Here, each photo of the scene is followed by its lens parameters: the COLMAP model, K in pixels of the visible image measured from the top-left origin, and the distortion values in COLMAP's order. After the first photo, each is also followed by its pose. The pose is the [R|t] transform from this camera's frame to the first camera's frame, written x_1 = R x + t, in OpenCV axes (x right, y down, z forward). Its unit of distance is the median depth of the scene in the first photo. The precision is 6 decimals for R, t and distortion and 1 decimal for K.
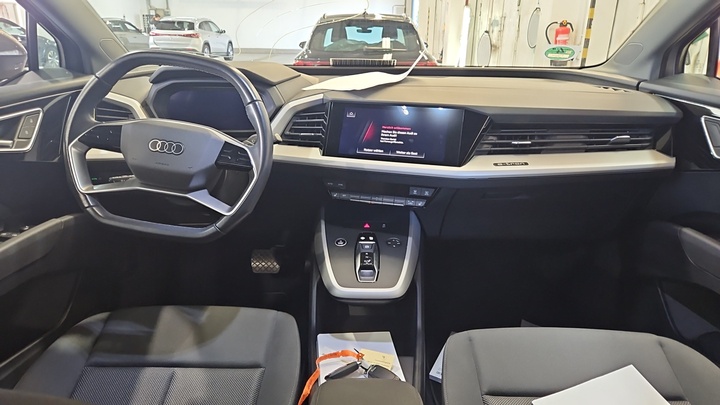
lens RADIAL K [[485.4, 0, 360.0], [0, 485.4, 202.5], [0, 0, 1]] dist [-0.019491, -0.003986]
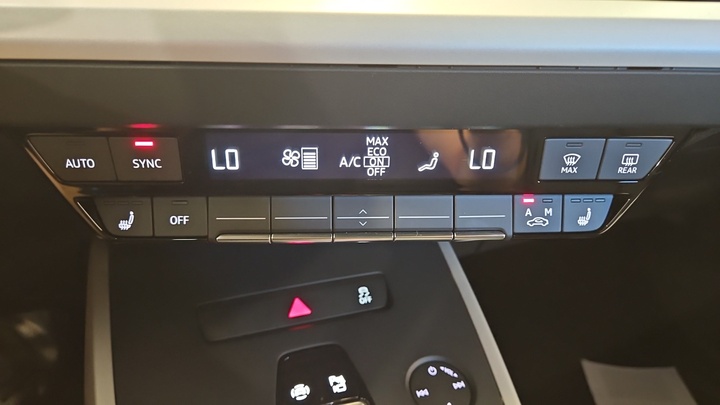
lens RADIAL K [[477.6, 0, 359.1], [0, 477.6, 194.3], [0, 0, 1]] dist [0.017590, -0.002117]
pose [[0.956577, -0.132674, 0.259533, -0.013045], [0.101819, 0.986407, 0.128973, -0.039814], [-0.273116, -0.096947, 0.957083, 0.807060]]
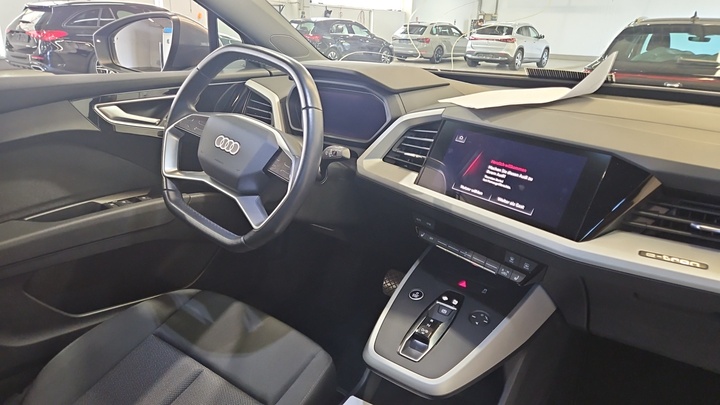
lens RADIAL K [[477.6, 0, 359.1], [0, 477.6, 194.3], [0, 0, 1]] dist [0.017590, -0.002117]
pose [[0.811972, 0.202034, -0.547616, 0.280959], [-0.214506, 0.975821, 0.041957, -0.091508], [0.542852, 0.083399, 0.835677, 0.281854]]
